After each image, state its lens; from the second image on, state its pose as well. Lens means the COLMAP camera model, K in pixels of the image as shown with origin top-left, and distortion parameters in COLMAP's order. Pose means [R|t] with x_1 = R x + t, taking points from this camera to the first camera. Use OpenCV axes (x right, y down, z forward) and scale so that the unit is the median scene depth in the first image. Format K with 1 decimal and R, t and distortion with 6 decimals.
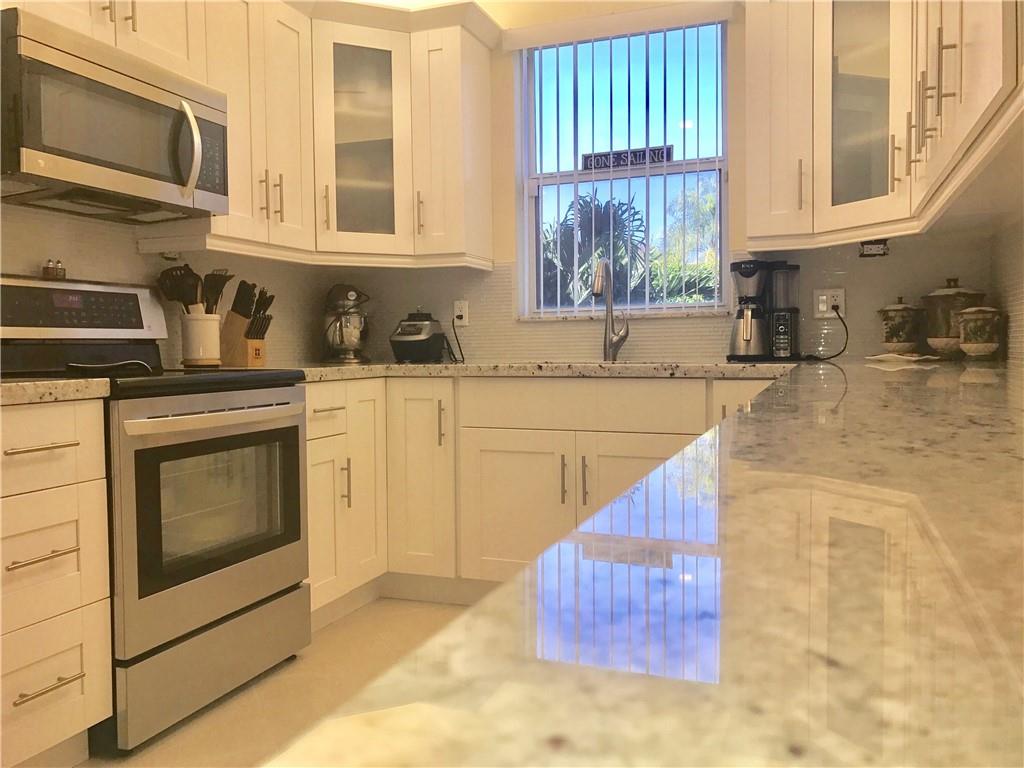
lens RADIAL K [[839.3, 0, 510.3], [0, 839.3, 383.5], [0, 0, 1]] dist [0.034819, -0.016353]
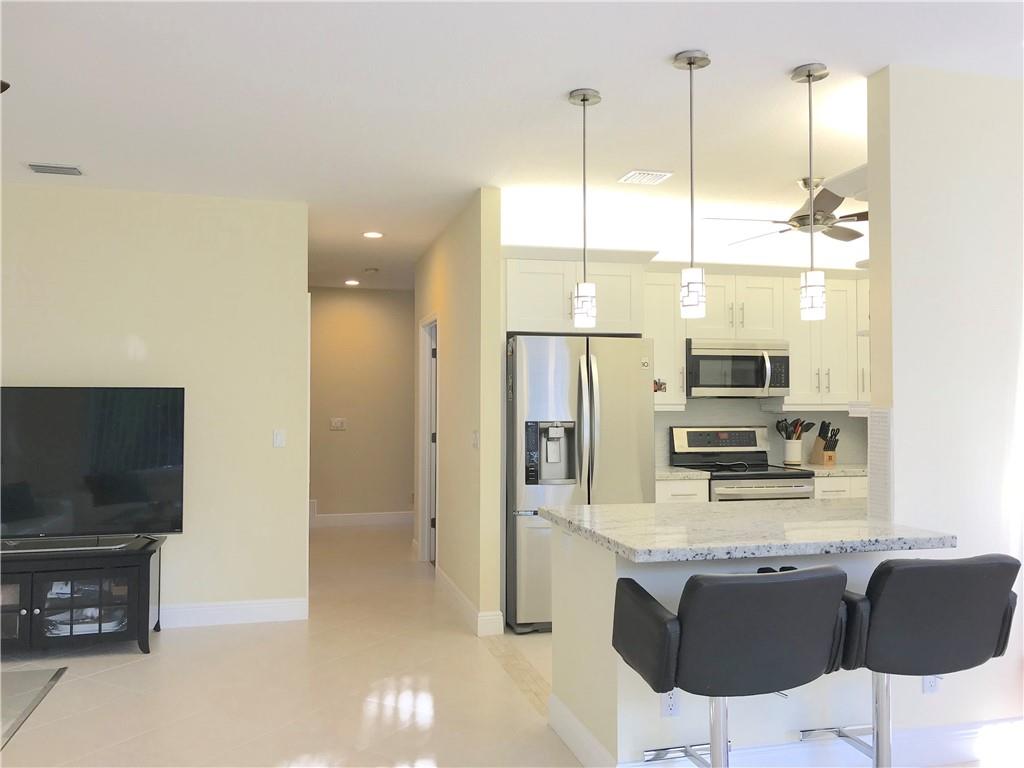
lens RADIAL K [[839.3, 0, 510.5], [0, 839.3, 386.8], [0, 0, 1]] dist [0.034819, -0.016353]
pose [[0.584485, -0.021518, -0.811119, 0.973777], [-0.043256, 0.997400, -0.057630, -0.068878], [0.810250, 0.068769, 0.582035, -0.807545]]
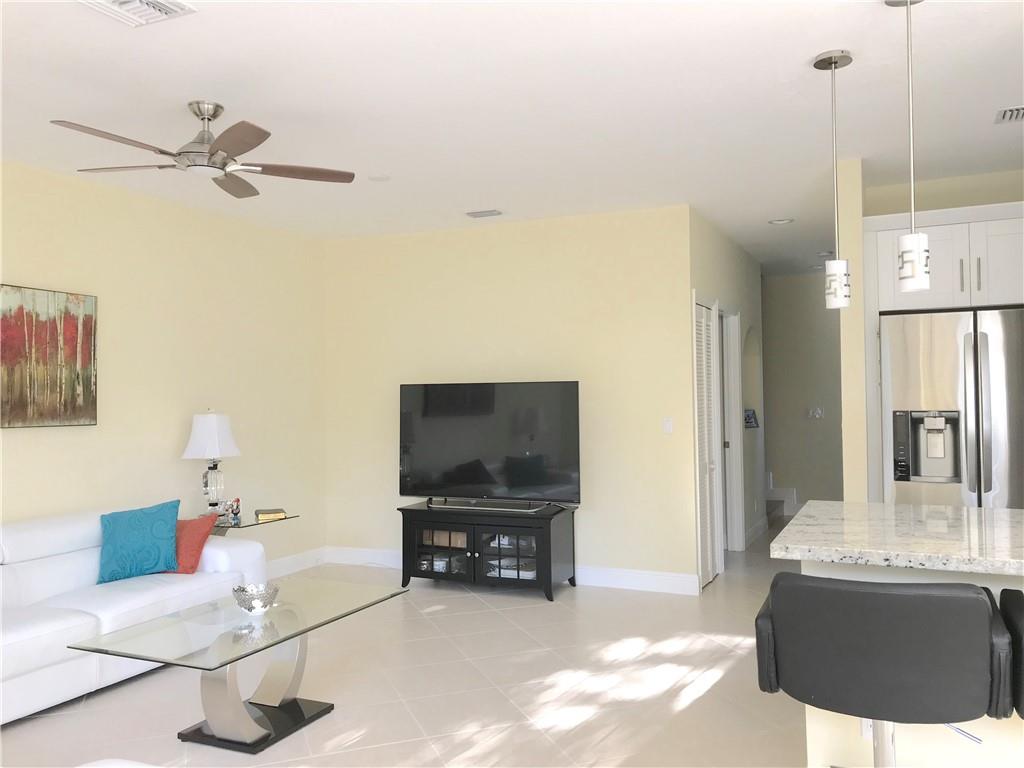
lens RADIAL K [[839.3, 0, 507.2], [0, 839.3, 379.8], [0, 0, 1]] dist [0.034819, -0.016353]
pose [[-0.067680, -0.023055, -0.997441, 1.433063], [-0.045924, 0.998745, -0.019970, -0.113557], [0.996650, 0.044455, -0.068654, 0.038002]]
